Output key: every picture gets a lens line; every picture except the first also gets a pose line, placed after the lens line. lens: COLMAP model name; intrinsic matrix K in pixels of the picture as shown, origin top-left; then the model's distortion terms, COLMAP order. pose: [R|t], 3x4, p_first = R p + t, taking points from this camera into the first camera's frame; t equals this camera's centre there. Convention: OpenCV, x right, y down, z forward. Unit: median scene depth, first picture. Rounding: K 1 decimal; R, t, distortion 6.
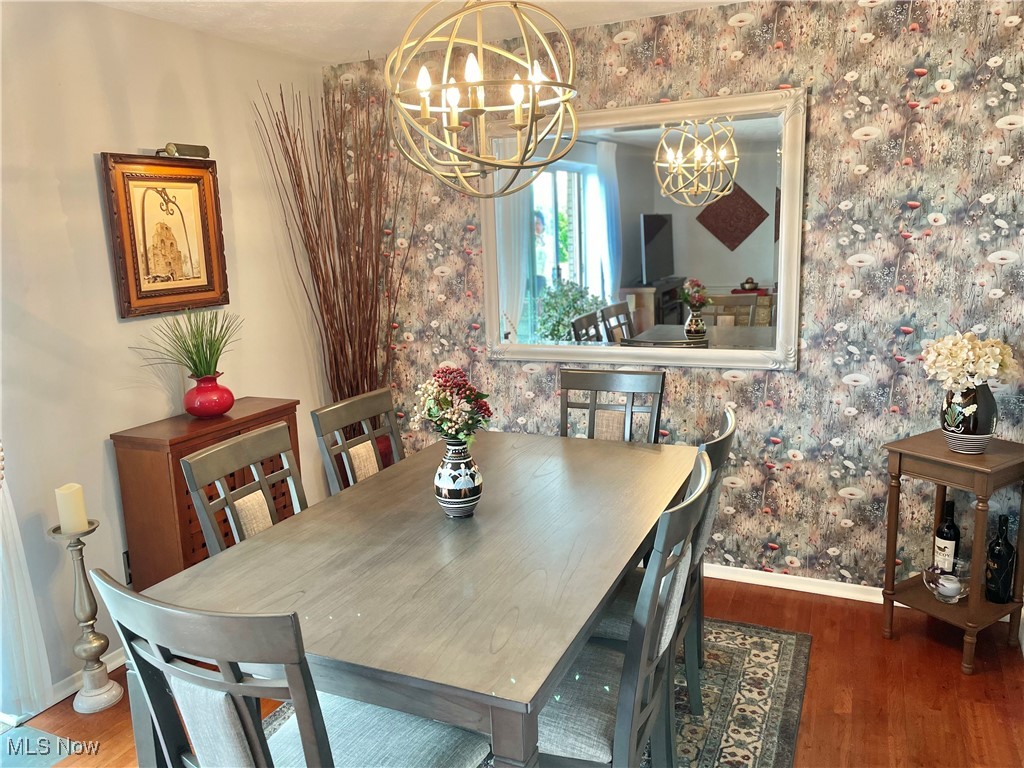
lens RADIAL K [[772.3, 0, 511.5], [0, 772.3, 383.6], [0, 0, 1]] dist [0.000917, -0.000679]
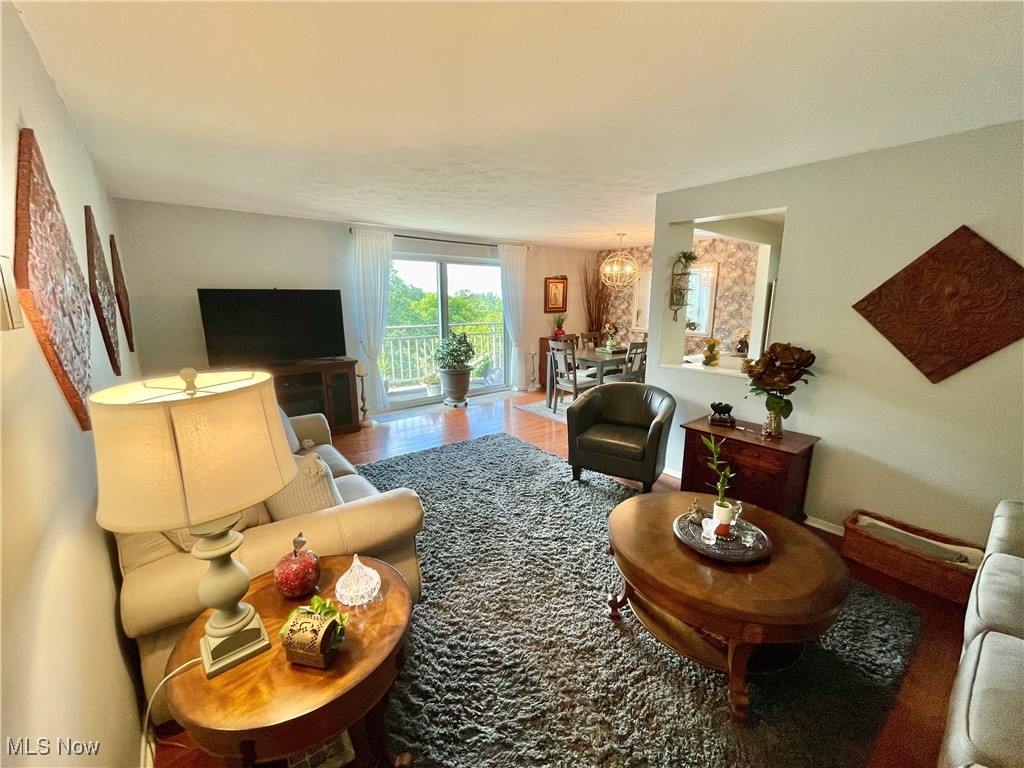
lens RADIAL K [[420.6, 0, 512.1], [0, 420.6, 381.3], [0, 0, 1]] dist [0.001895, -0.000435]
pose [[0.894572, 0.126913, -0.428525, 0.424274], [-0.117142, 0.991895, 0.049223, 0.208384], [0.431298, 0.006165, 0.902188, -1.271141]]
